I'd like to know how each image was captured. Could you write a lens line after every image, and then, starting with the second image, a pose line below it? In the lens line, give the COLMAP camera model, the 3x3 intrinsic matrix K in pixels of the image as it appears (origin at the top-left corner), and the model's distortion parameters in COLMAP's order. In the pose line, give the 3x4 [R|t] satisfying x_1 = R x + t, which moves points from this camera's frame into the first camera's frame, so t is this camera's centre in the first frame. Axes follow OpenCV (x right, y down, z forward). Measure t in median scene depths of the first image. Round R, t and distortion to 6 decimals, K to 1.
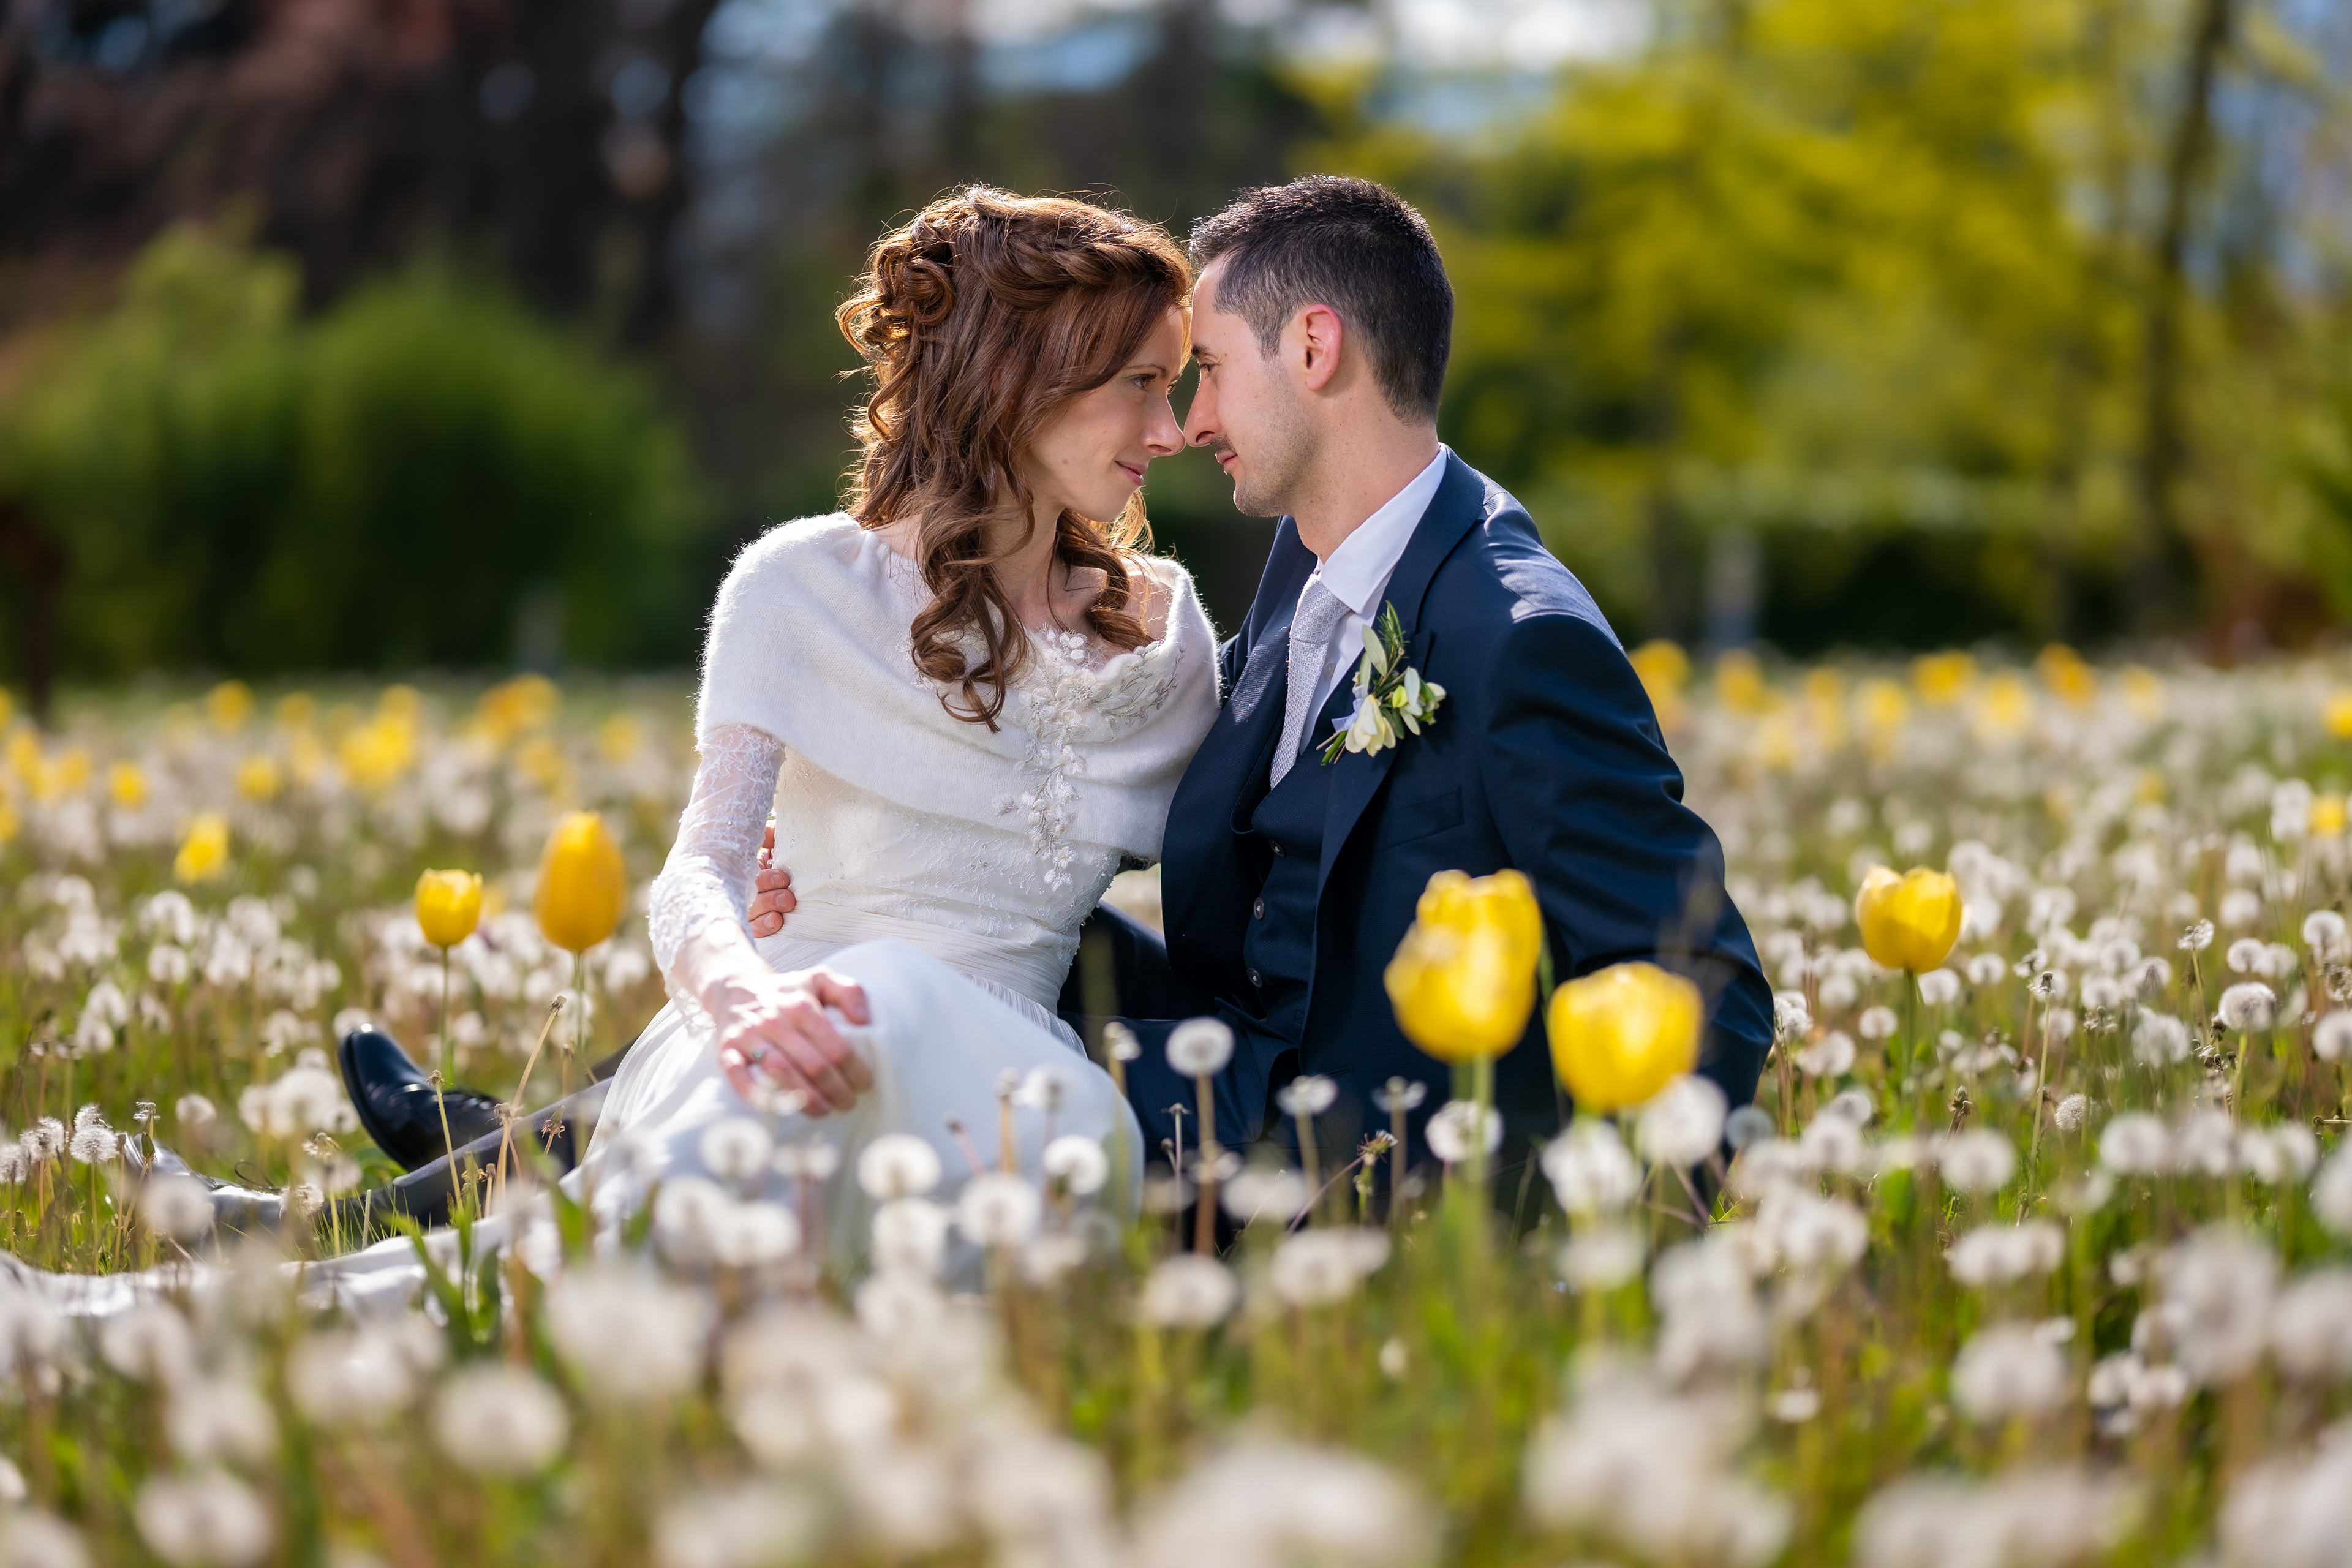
lens RADIAL K [[5451.7, 0, 1176.0], [0, 5451.7, 784.0], [0, 0, 1]] dist [0.051106, 0.291904]
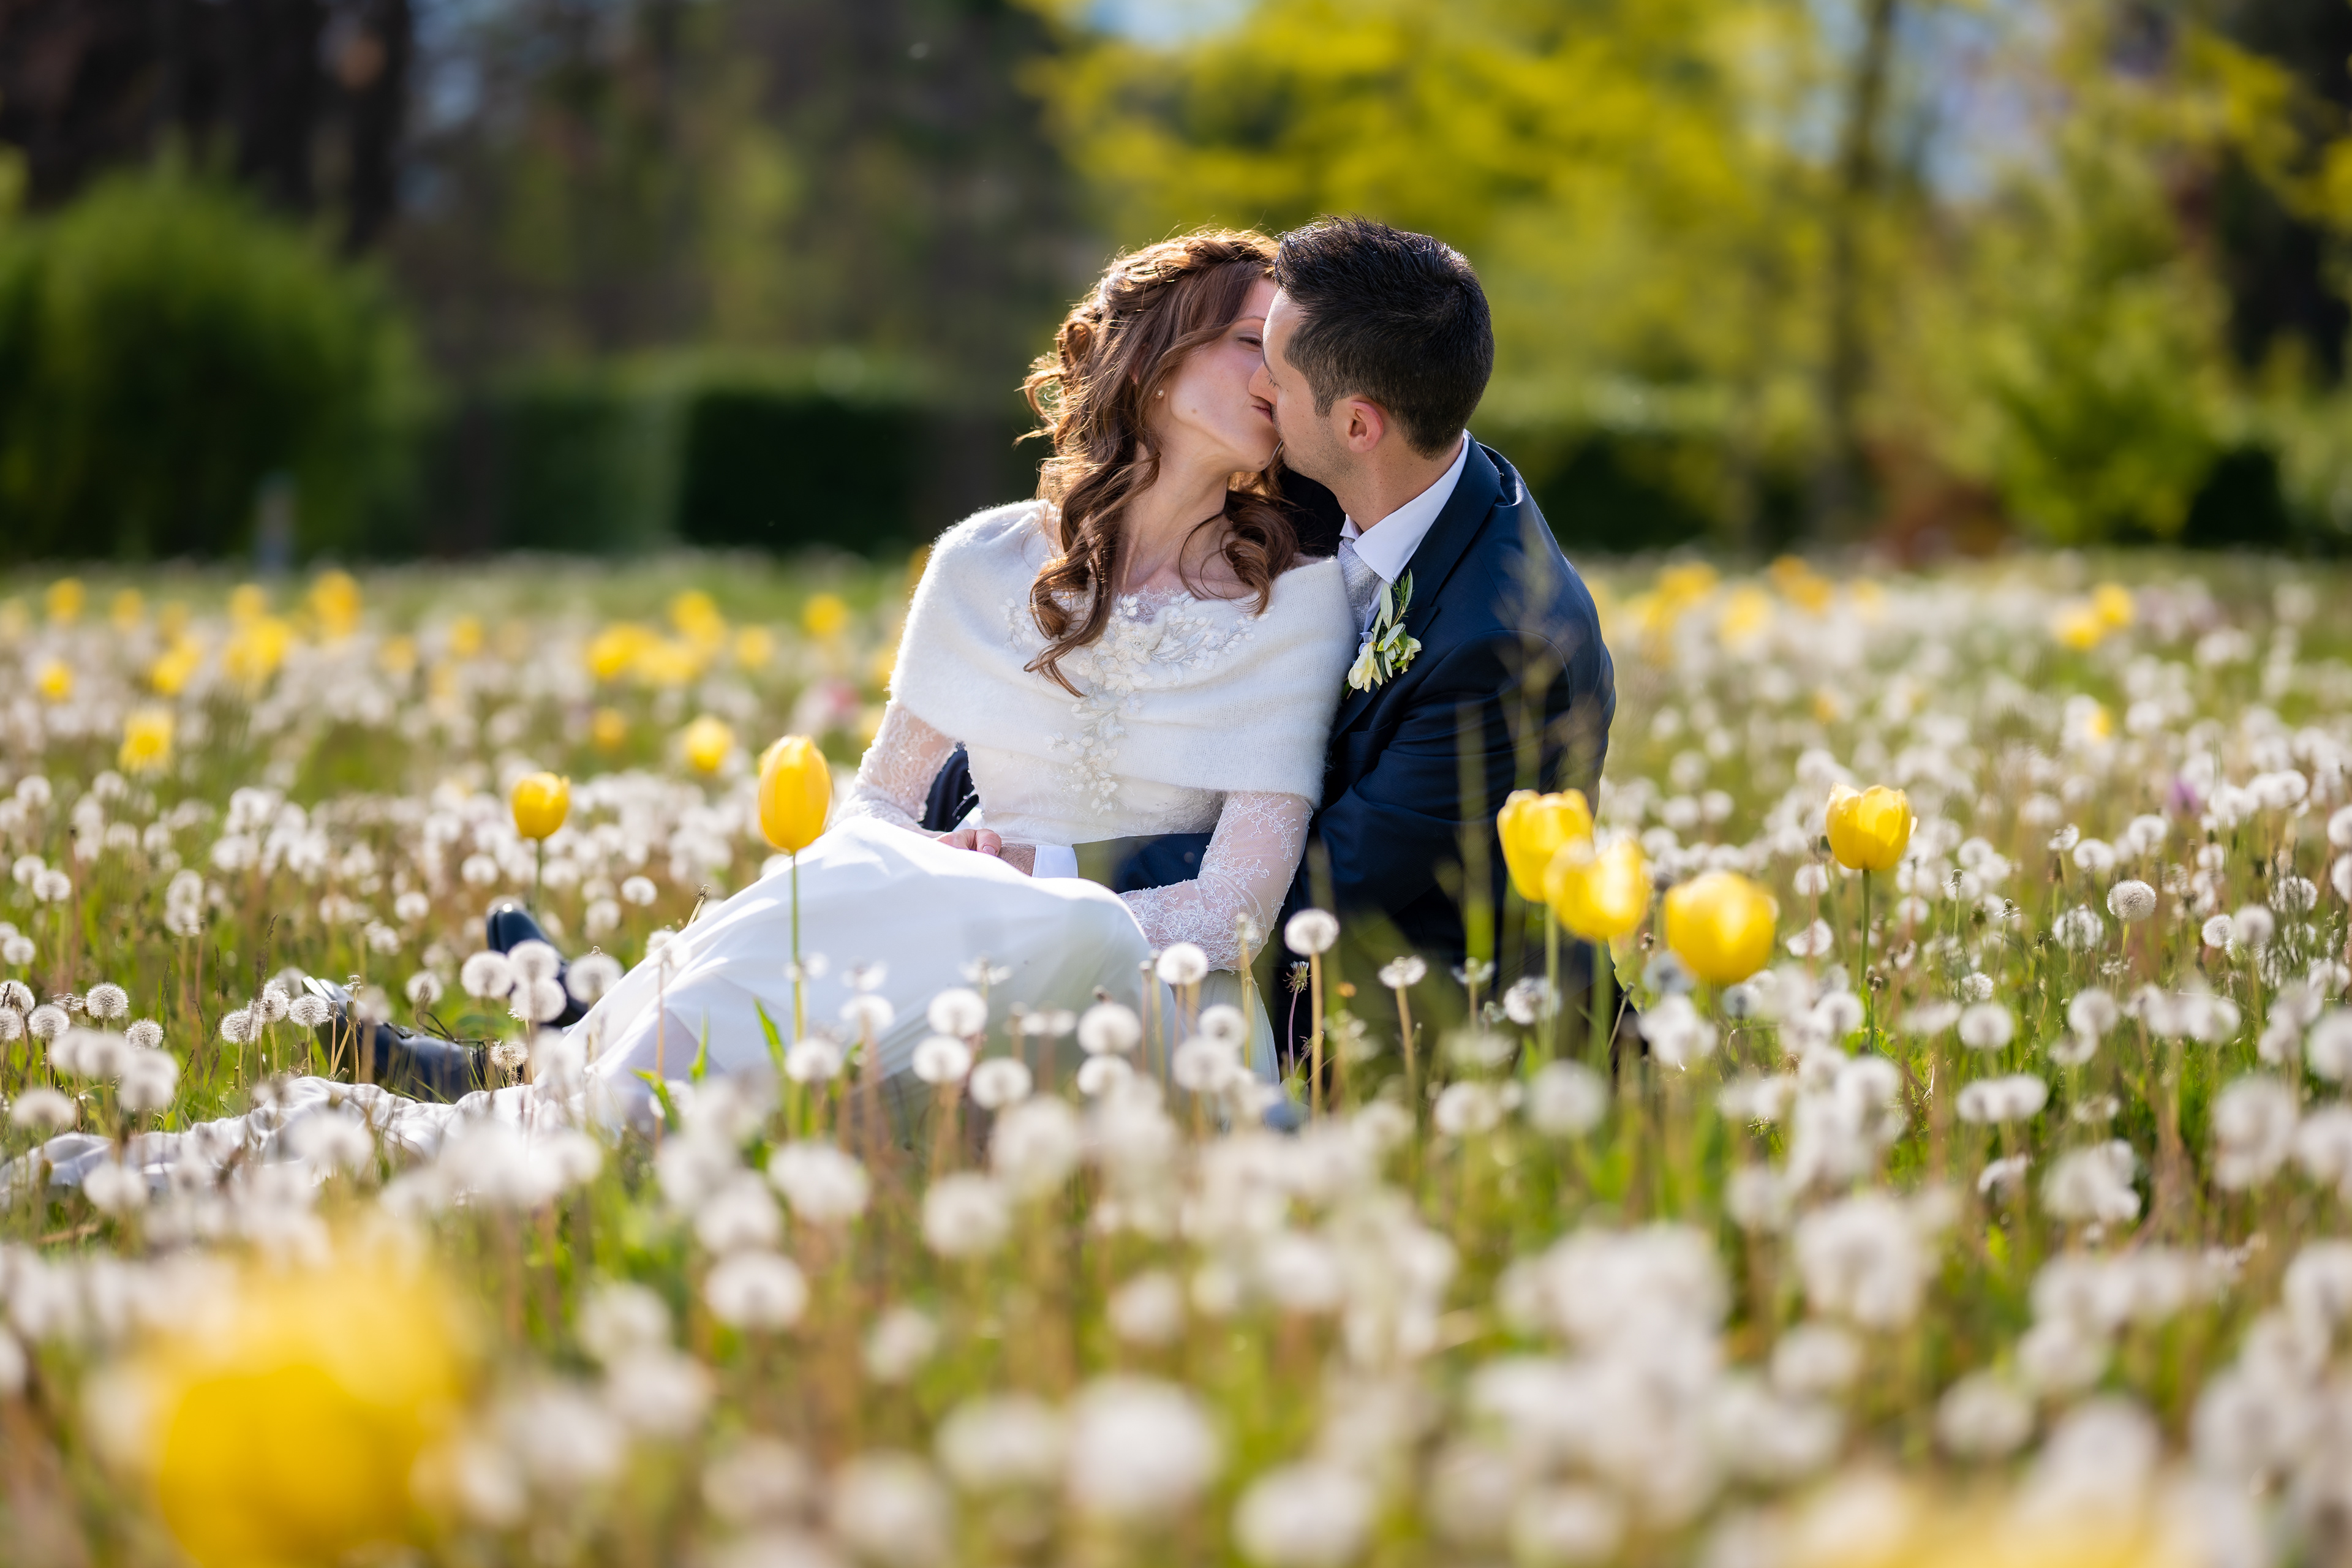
lens RADIAL K [[5451.7, 0, 1176.0], [0, 5451.7, 784.0], [0, 0, 1]] dist [0.051106, 0.291904]
pose [[0.997510, 0.004815, 0.070364, -0.021778], [-0.006399, 0.999731, 0.022299, -0.002249], [-0.070238, -0.022694, 0.997272, -0.040926]]
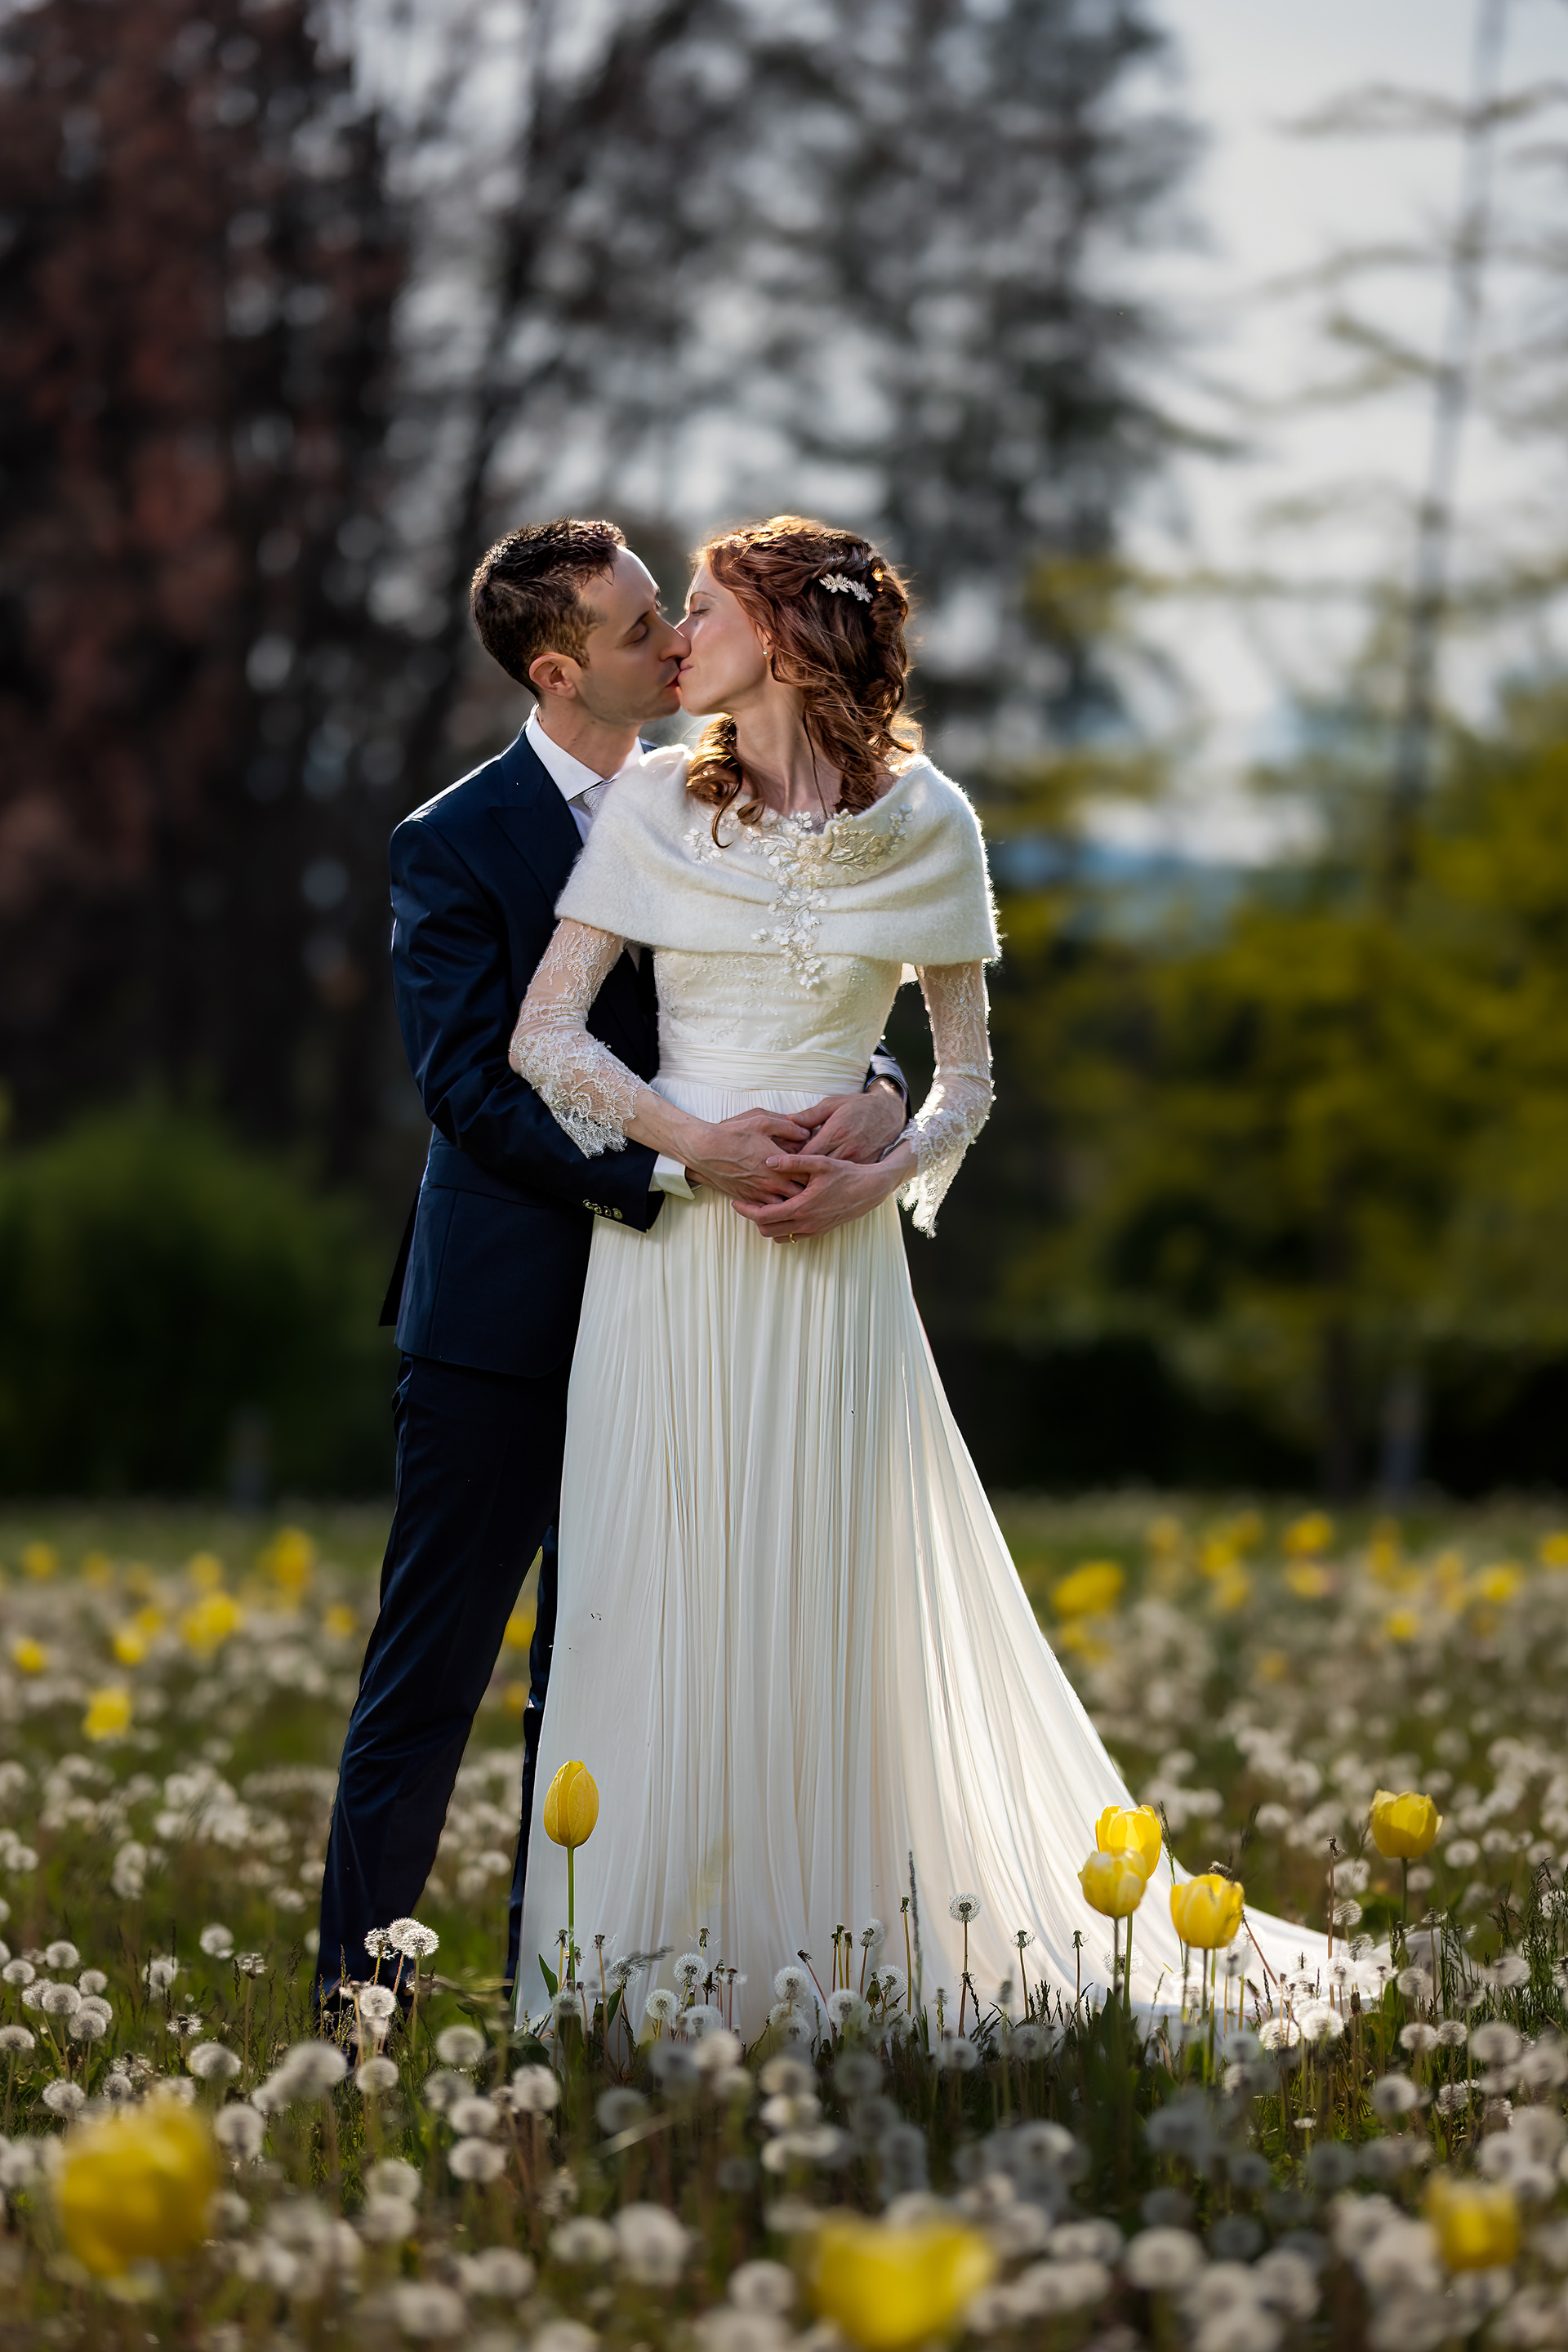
lens RADIAL K [[6049.4, 0, 784.0], [0, 6049.4, 1176.0], [0, 0, 1]] dist [0.089296, 0.555104]
pose [[0.999952, 0.002772, -0.009447, -0.005790], [-0.003344, 0.998131, -0.061011, -0.011379], [0.009260, 0.061040, 0.998092, -0.158356]]
